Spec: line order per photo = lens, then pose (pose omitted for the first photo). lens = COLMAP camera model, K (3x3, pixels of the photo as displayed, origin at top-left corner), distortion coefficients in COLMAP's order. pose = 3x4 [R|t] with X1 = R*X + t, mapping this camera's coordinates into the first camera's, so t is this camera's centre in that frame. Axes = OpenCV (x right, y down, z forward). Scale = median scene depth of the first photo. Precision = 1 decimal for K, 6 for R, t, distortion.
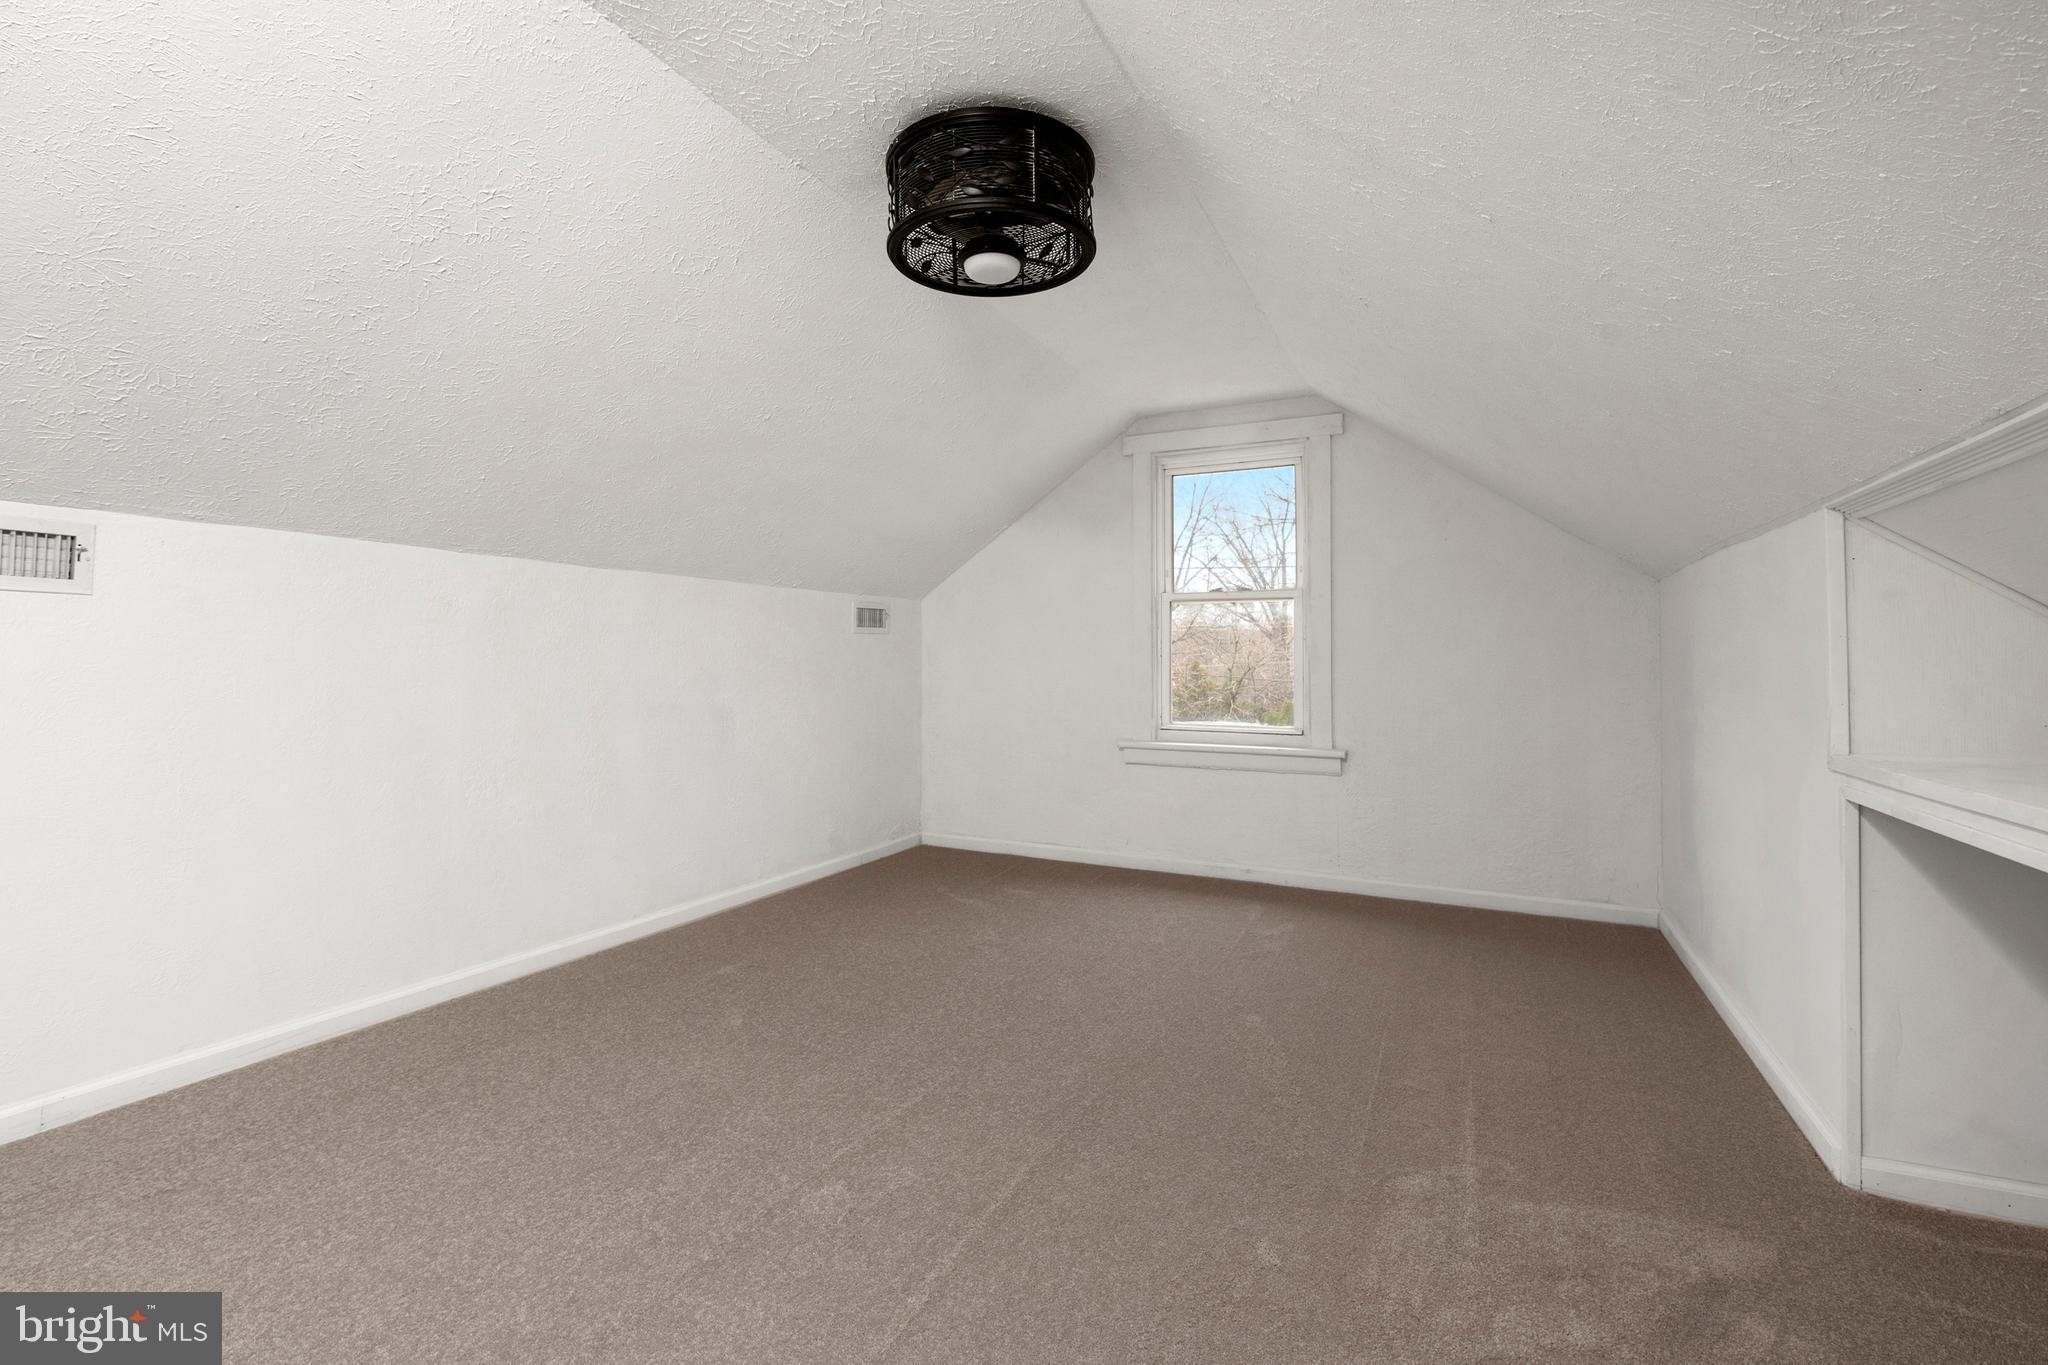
lens RADIAL K [[877.1, 0, 1042.9], [0, 877.1, 647.6], [0, 0, 1]] dist [-0.011694, 0.000067]
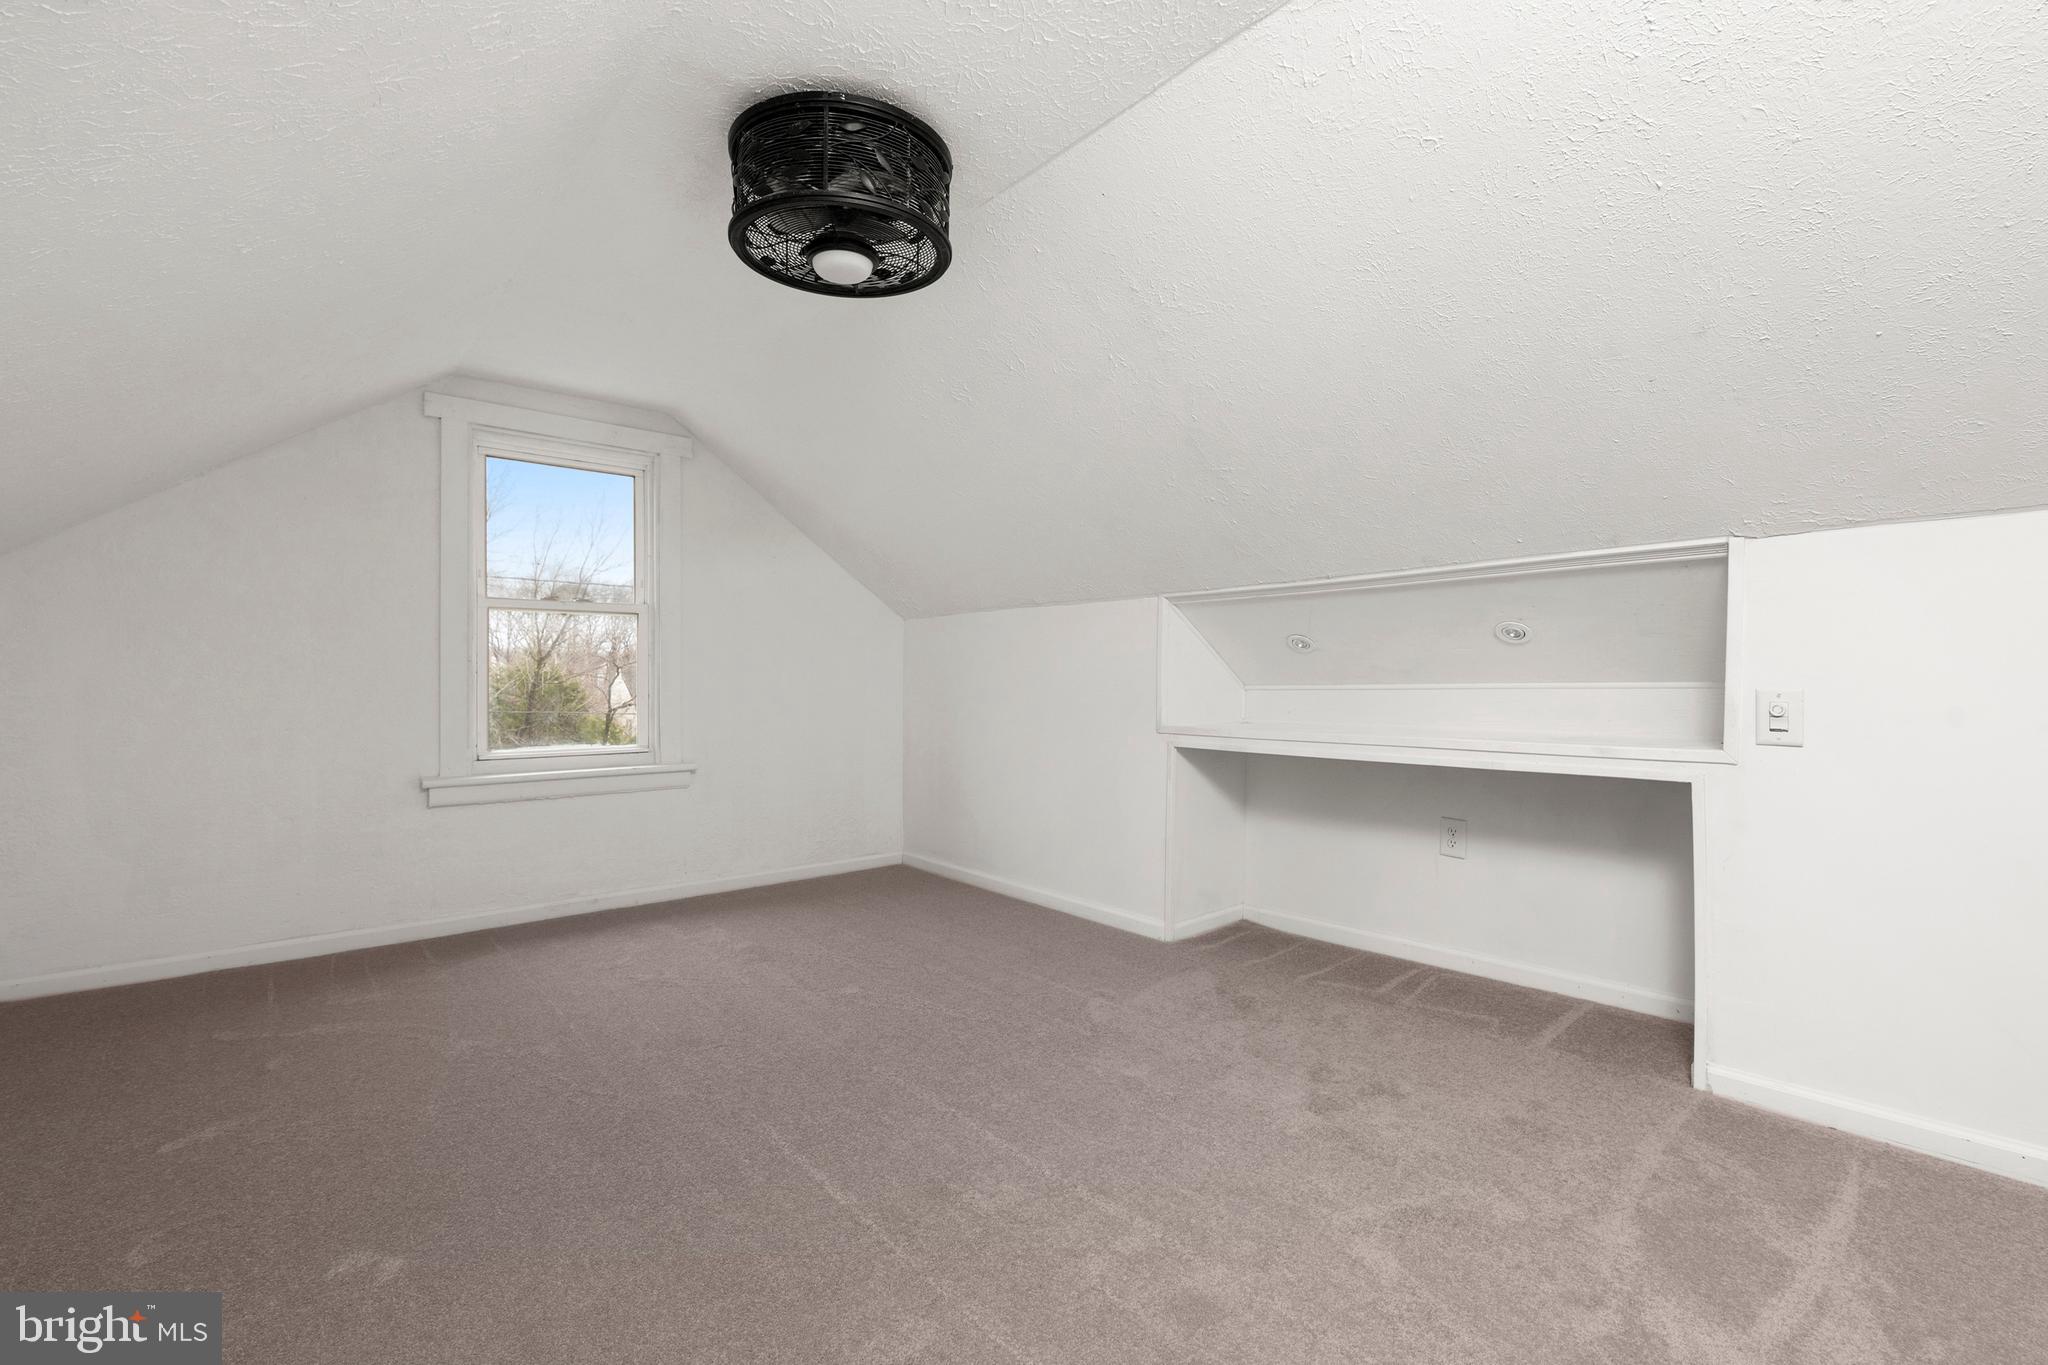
lens RADIAL K [[877.1, 0, 1021.6], [0, 877.1, 683.1], [0, 0, 1]] dist [-0.011694, 0.000067]
pose [[0.416519, -0.006498, 0.909104, -0.418444], [-0.008980, 0.999896, 0.011261, 0.006411], [-0.909083, -0.012854, 0.416418, 0.200044]]
